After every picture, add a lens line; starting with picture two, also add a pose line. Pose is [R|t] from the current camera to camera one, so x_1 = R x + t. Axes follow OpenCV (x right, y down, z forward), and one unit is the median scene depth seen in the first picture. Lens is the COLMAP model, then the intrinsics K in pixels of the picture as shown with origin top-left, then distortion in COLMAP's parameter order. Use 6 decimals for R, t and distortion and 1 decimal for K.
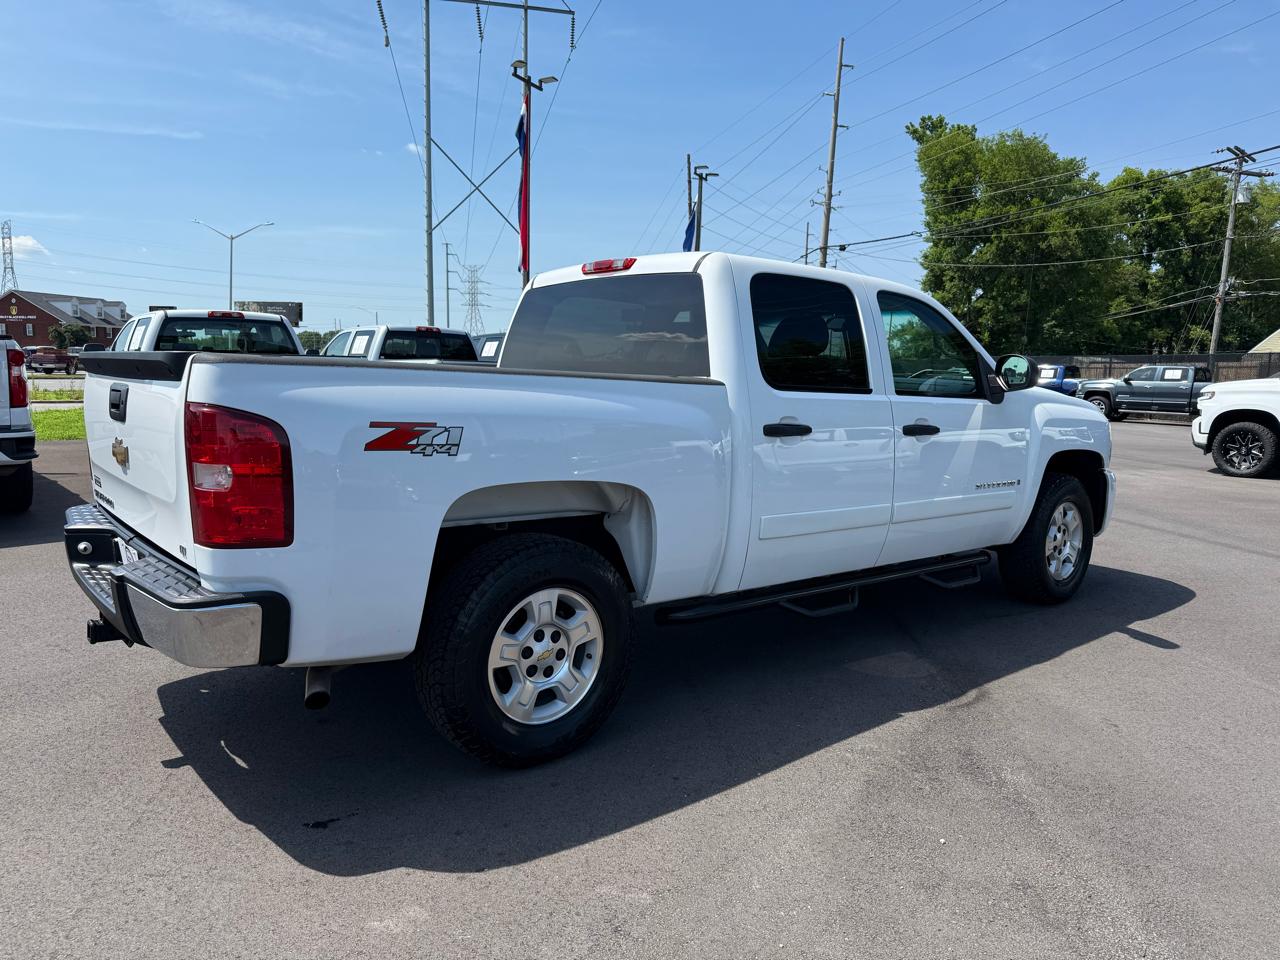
lens RADIAL K [[911.1, 0, 640.6], [0, 911.1, 484.2], [0, 0, 1]] dist [0.033867, -0.048744]
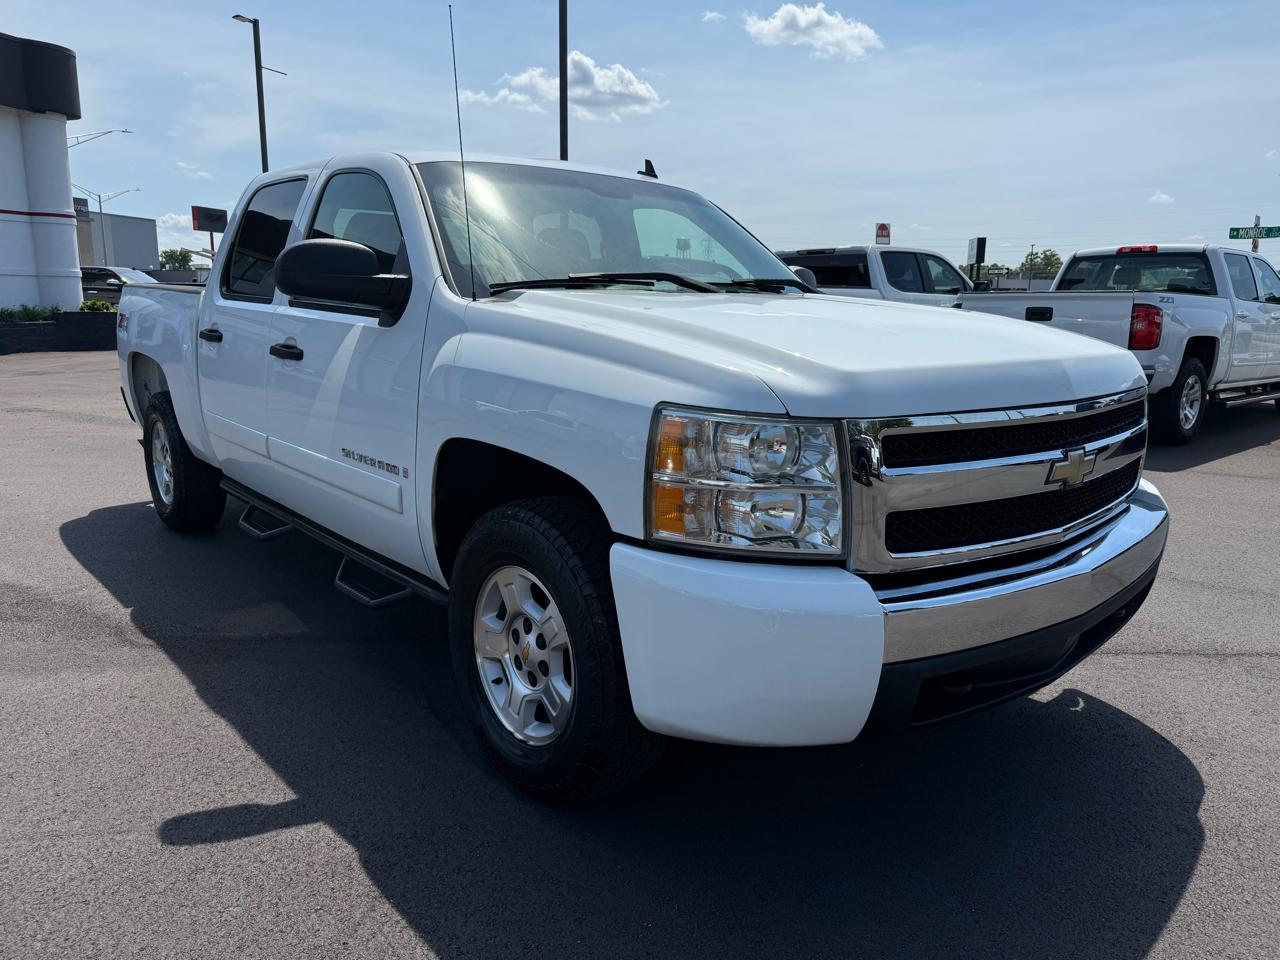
lens RADIAL K [[911.1, 0, 648.2], [0, 911.1, 482.1], [0, 0, 1]] dist [0.033867, -0.048744]
pose [[0.018797, 0.173799, -0.984602, 0.202512], [-0.137692, 0.975843, 0.169624, -0.023123], [0.990297, 0.132383, 0.042273, 0.237155]]
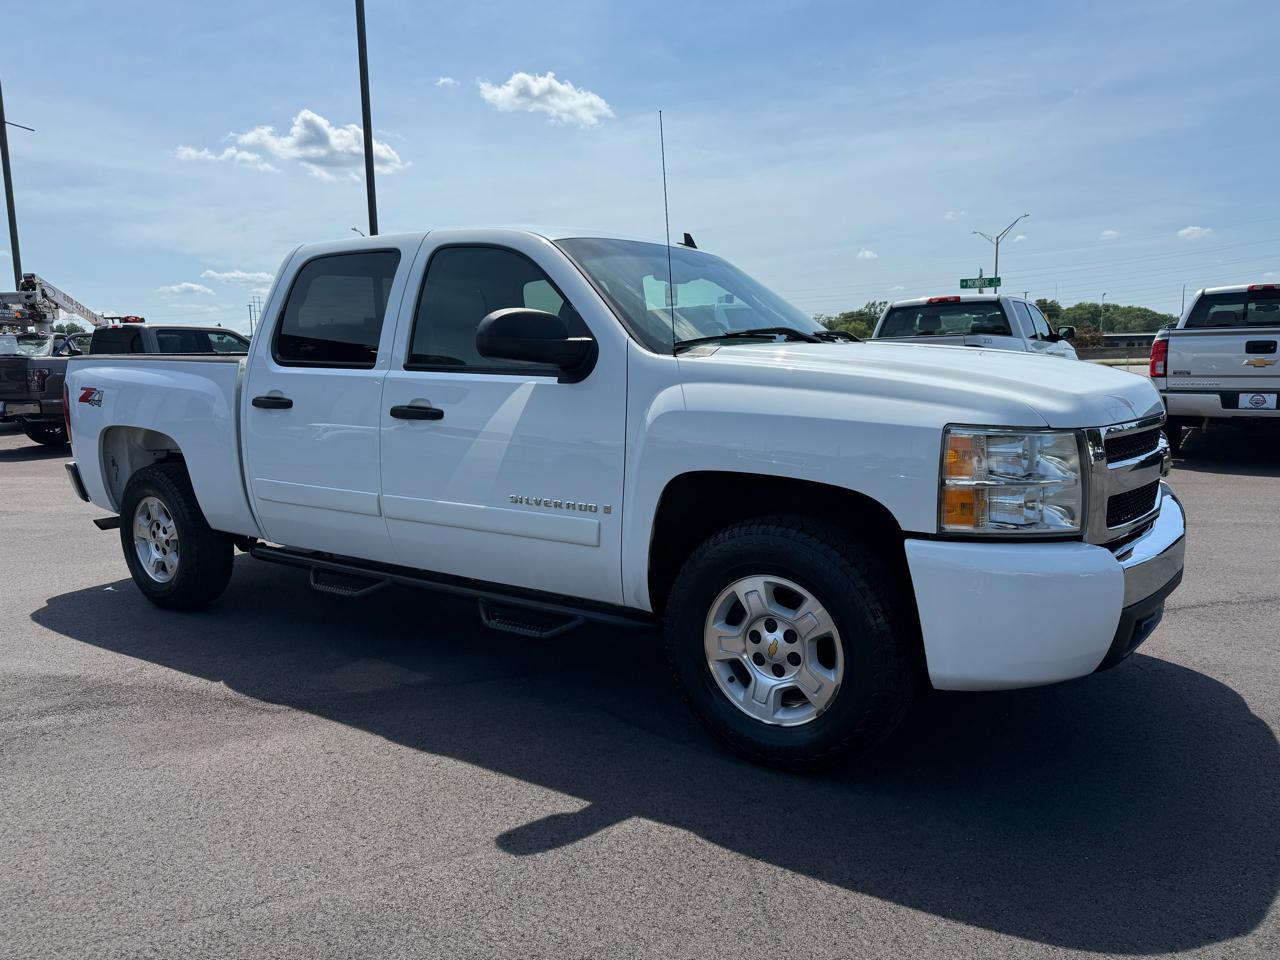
lens RADIAL K [[911.1, 0, 639.8], [0, 911.1, 475.4], [0, 0, 1]] dist [0.033867, -0.048744]
pose [[0.266173, 0.098570, -0.958872, 0.213241], [-0.092860, 0.992753, 0.076276, -0.015568], [0.959442, 0.068738, 0.273398, 0.179843]]
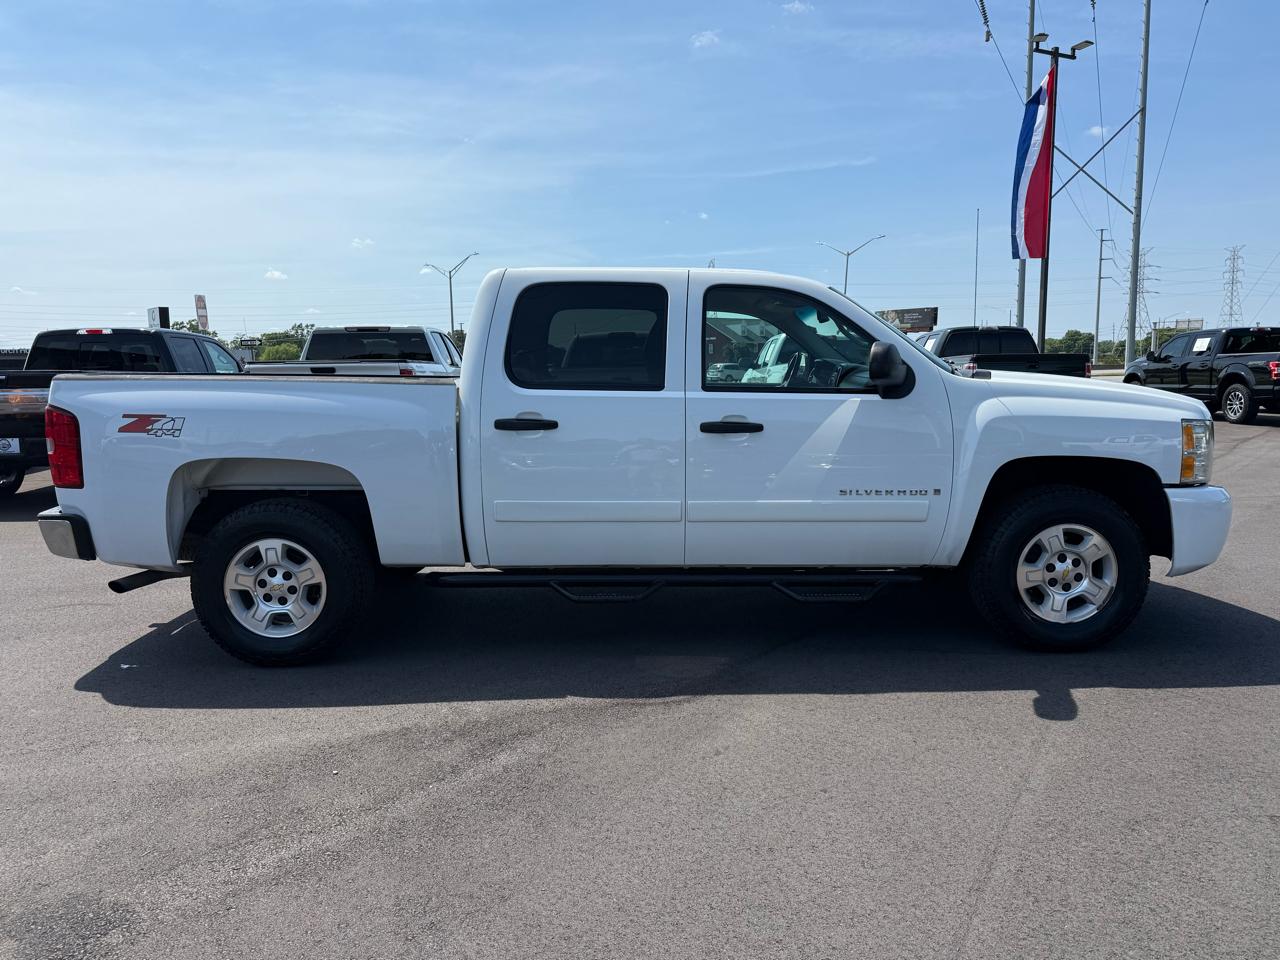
lens RADIAL K [[911.1, 0, 642.5], [0, 911.1, 473.3], [0, 0, 1]] dist [0.033867, -0.048744]
pose [[0.773418, 0.040043, -0.632631, 0.155000], [-0.048896, 0.998798, 0.003442, -0.001749], [0.632008, 0.028271, 0.774446, 0.038266]]
